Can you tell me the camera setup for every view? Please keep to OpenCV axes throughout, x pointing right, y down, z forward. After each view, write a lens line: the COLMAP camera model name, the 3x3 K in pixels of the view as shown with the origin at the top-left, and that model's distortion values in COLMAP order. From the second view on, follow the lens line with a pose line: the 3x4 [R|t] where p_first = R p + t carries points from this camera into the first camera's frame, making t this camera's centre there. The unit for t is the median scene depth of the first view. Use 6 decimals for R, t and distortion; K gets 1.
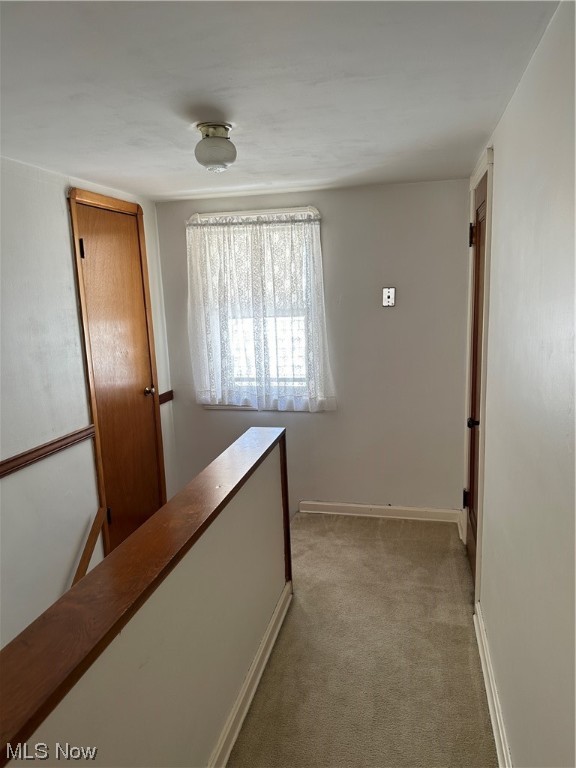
lens RADIAL K [[533.6, 0, 284.8], [0, 533.6, 386.0], [0, 0, 1]] dist [0.036591, 0.000224]
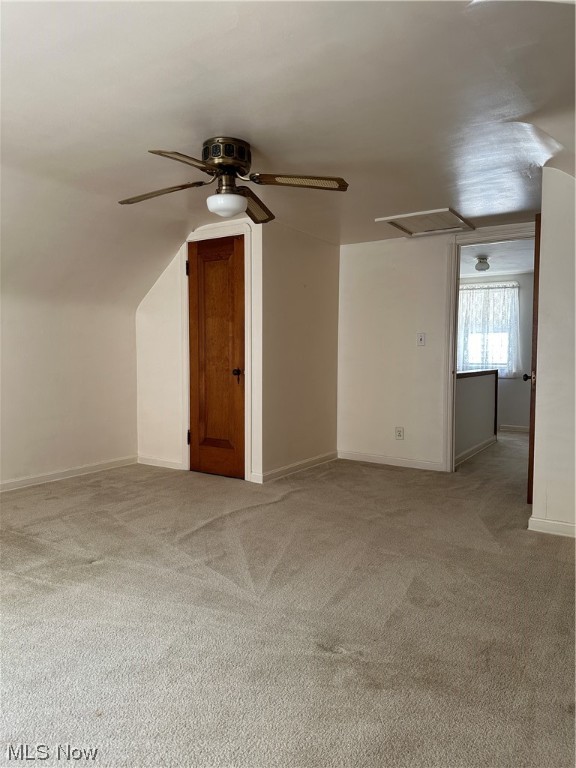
lens RADIAL K [[533.6, 0, 287.0], [0, 533.6, 377.6], [0, 0, 1]] dist [0.036591, 0.000224]
pose [[0.938690, 0.057438, -0.339944, -0.052655], [-0.103404, 0.987535, -0.118671, 0.398127], [0.328891, 0.146547, 0.932928, -1.255002]]
